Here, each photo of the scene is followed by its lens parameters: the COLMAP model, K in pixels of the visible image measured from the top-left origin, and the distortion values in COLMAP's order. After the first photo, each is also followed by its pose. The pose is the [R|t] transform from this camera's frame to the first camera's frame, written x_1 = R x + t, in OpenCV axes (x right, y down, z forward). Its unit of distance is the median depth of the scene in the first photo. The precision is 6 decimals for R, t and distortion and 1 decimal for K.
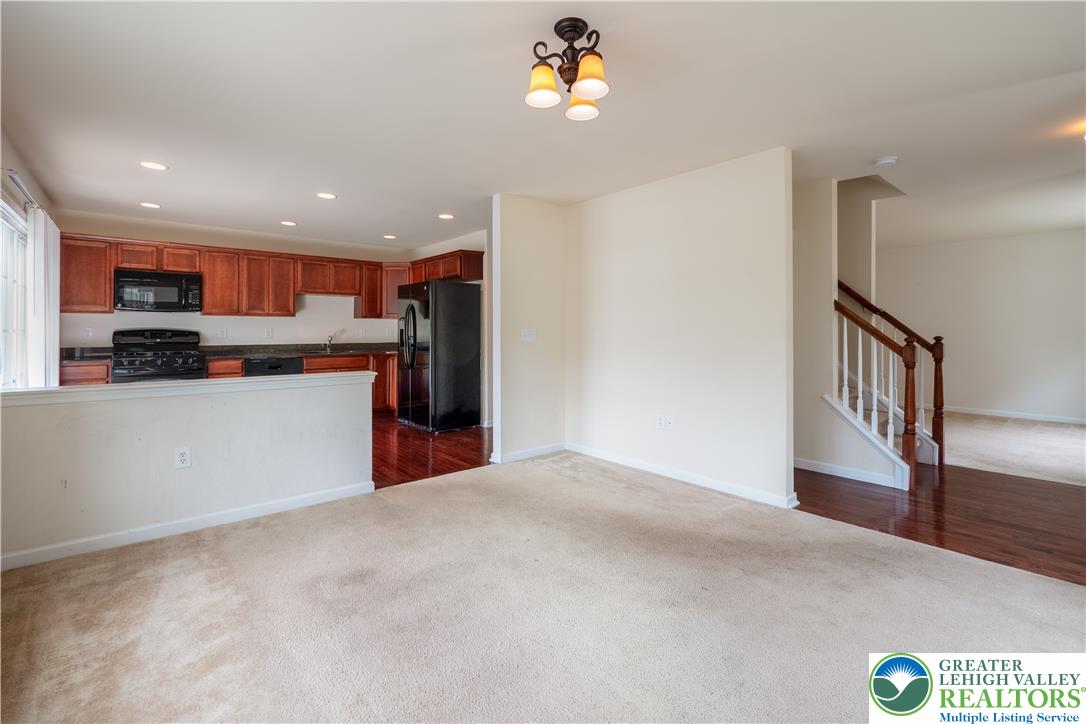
lens RADIAL K [[467.7, 0, 526.4], [0, 467.7, 330.1], [0, 0, 1]] dist [0.000304, 0.000097]
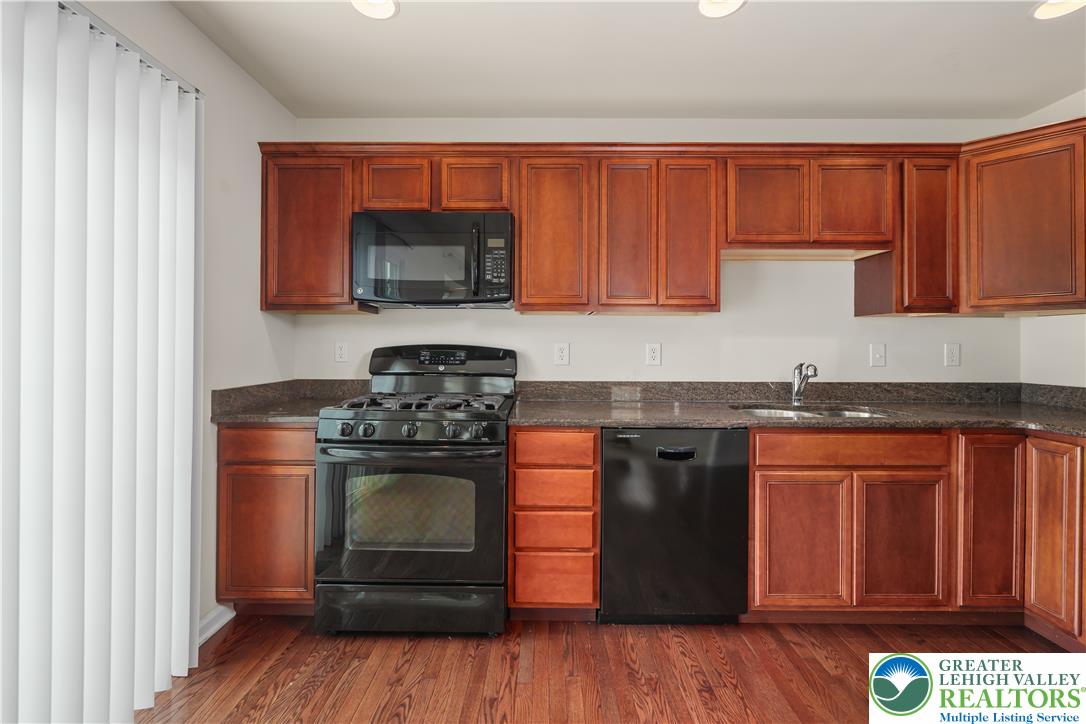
lens RADIAL K [[457.1, 0, 541.5], [0, 457.1, 344.2], [0, 0, 1]] dist [-0.002254, -0.000436]
pose [[0.763220, 0.001575, -0.646137, -0.390585], [-0.002208, 0.999998, -0.000170, -0.002152], [0.646135, 0.001556, 0.763222, 0.669220]]
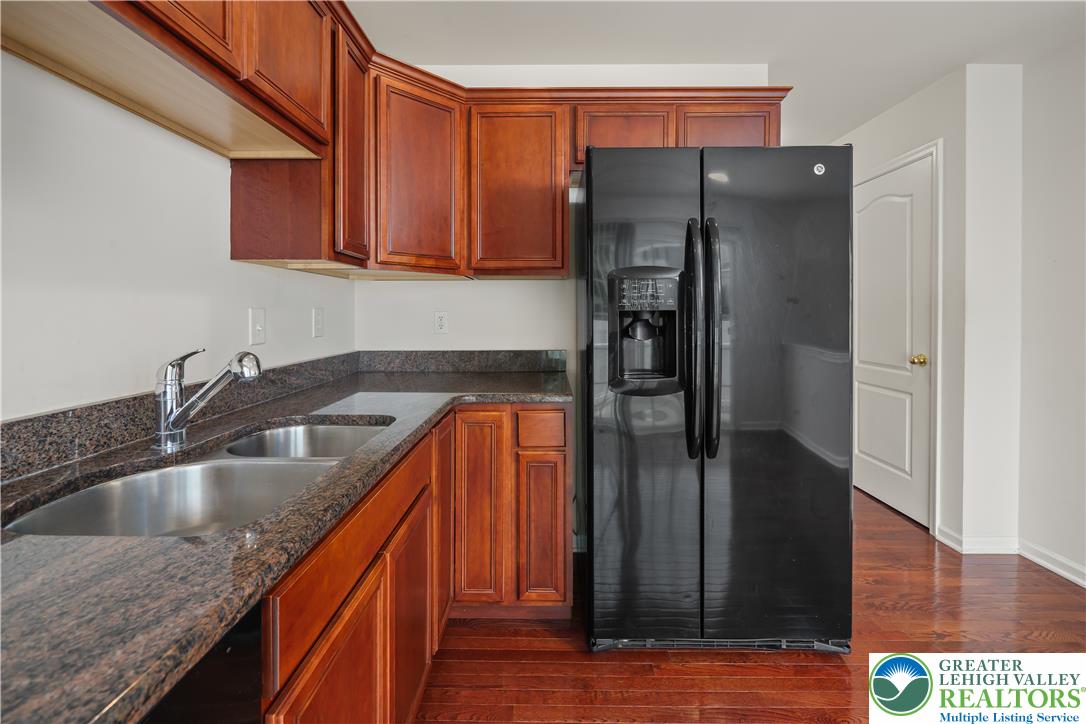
lens RADIAL K [[462.3, 0, 540.1], [0, 462.3, 316.8], [0, 0, 1]] dist [-0.000628, -0.000116]
pose [[0.650261, -0.005825, 0.759688, -0.525064], [-0.004109, 0.999929, 0.011184, -0.001663], [-0.759700, -0.010395, 0.650191, 0.905001]]
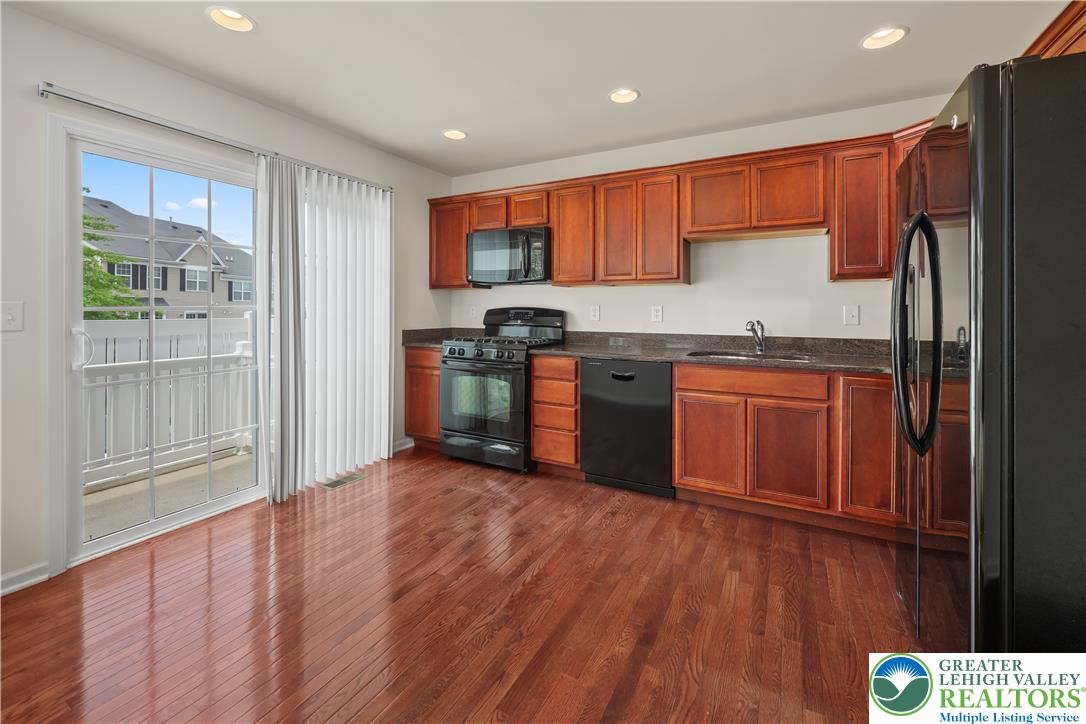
lens RADIAL K [[456.3, 0, 546.4], [0, 456.3, 307.9], [0, 0, 1]] dist [-0.000665, -0.000113]
pose [[0.378195, -0.001140, -0.925725, -0.083699], [0.000222, 0.999999, -0.001141, 0.000036], [0.925726, 0.000226, 0.378195, 0.709469]]
